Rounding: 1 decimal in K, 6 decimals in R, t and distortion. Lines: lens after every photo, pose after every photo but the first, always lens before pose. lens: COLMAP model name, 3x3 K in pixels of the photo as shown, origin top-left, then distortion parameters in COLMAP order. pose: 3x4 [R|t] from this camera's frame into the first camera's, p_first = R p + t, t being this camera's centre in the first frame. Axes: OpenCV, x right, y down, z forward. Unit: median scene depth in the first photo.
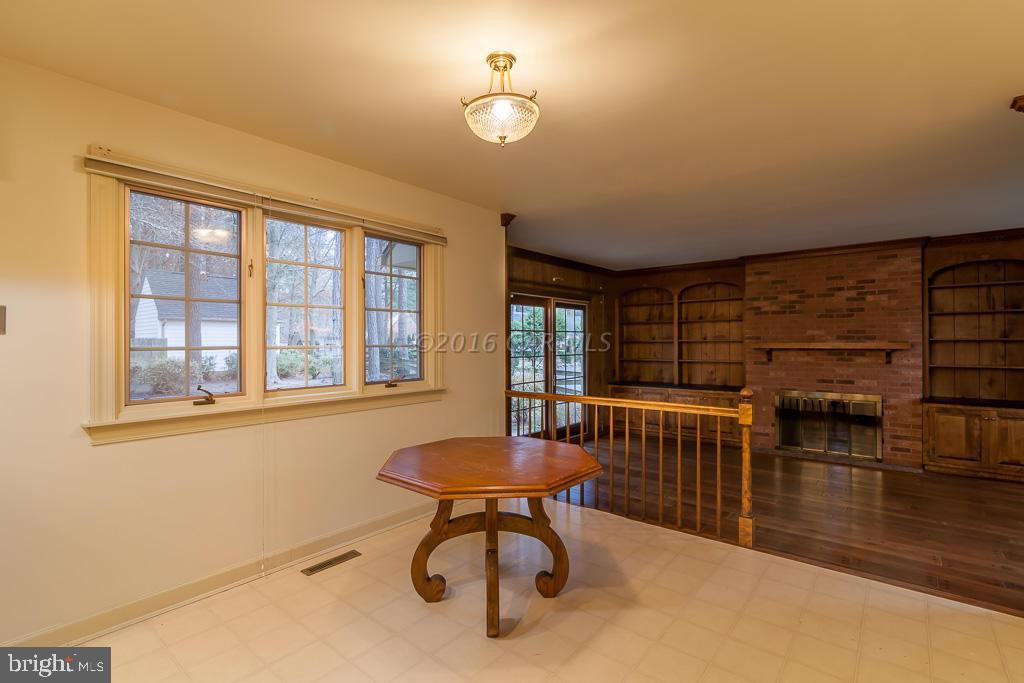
lens RADIAL K [[477.3, 0, 509.8], [0, 477.3, 340.8], [0, 0, 1]] dist [0.001230, -0.001908]
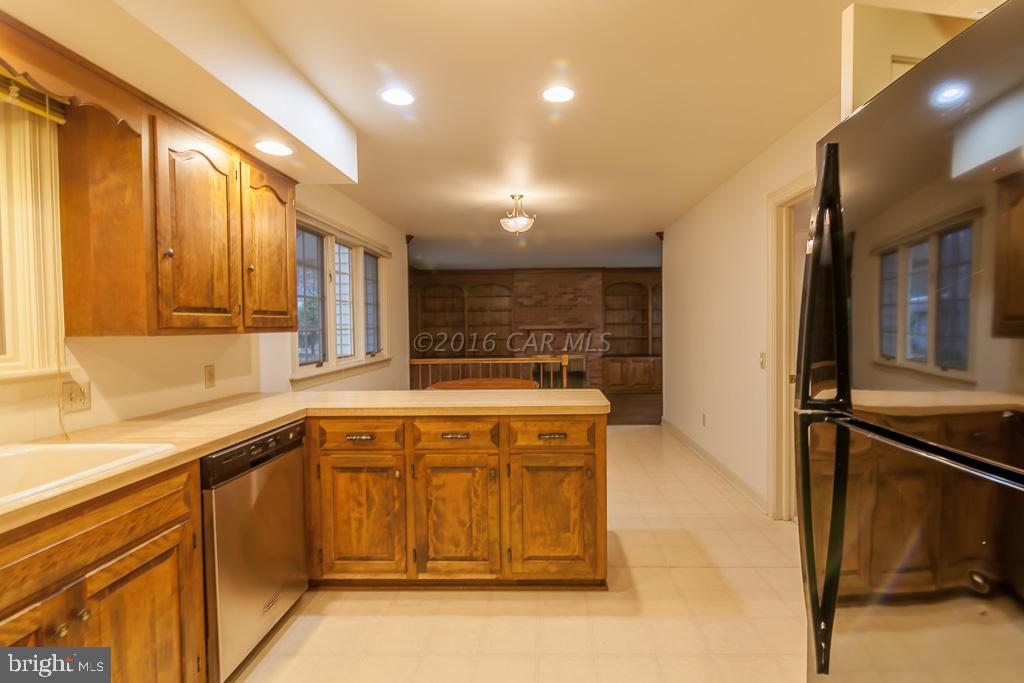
lens RADIAL K [[477.3, 0, 533.7], [0, 477.3, 337.9], [0, 0, 1]] dist [0.001230, -0.001908]
pose [[0.787213, -0.021608, 0.616303, -0.443453], [0.005188, 0.999583, 0.028419, 0.000965], [-0.616660, -0.019174, 0.786996, -0.262333]]
